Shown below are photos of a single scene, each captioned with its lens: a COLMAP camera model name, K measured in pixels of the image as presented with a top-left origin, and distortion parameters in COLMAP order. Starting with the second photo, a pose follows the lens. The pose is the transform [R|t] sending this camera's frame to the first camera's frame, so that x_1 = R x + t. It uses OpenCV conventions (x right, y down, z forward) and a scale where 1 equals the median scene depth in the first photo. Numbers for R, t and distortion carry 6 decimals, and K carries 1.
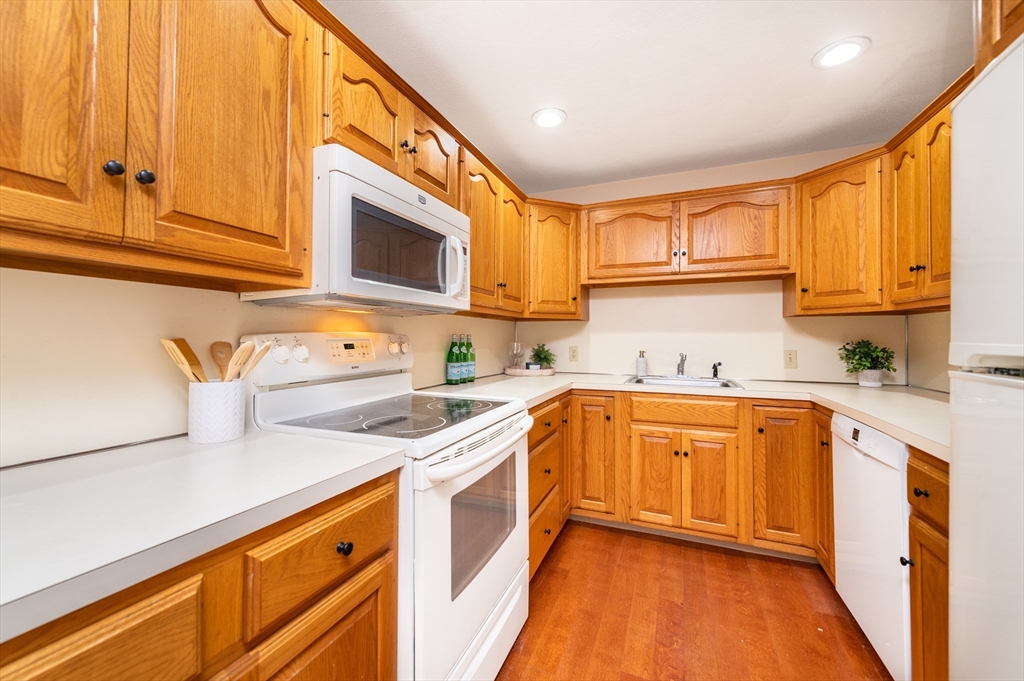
lens RADIAL K [[399.0, 0, 510.2], [0, 399.0, 333.2], [0, 0, 1]] dist [-0.000514, -0.000384]
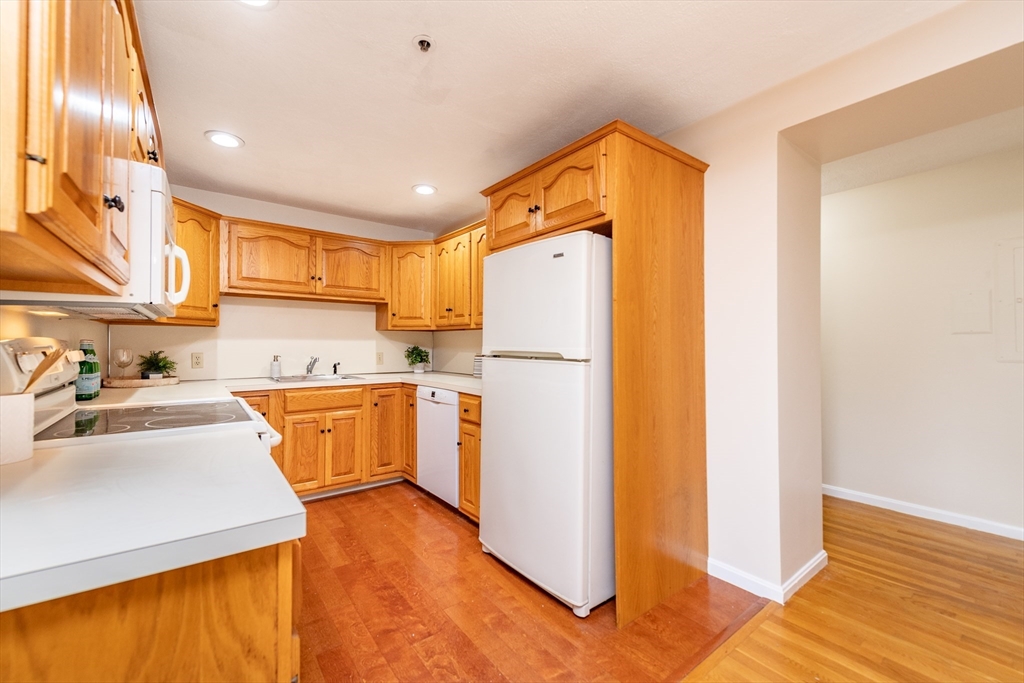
lens RADIAL K [[397.5, 0, 510.1], [0, 397.5, 341.7], [0, 0, 1]] dist [-0.016877, -0.000332]
pose [[0.480602, 0.005571, 0.876921, -0.426906], [-0.012128, 0.999926, 0.000294, -0.005021], [-0.876855, -0.010776, 0.480634, -0.171035]]
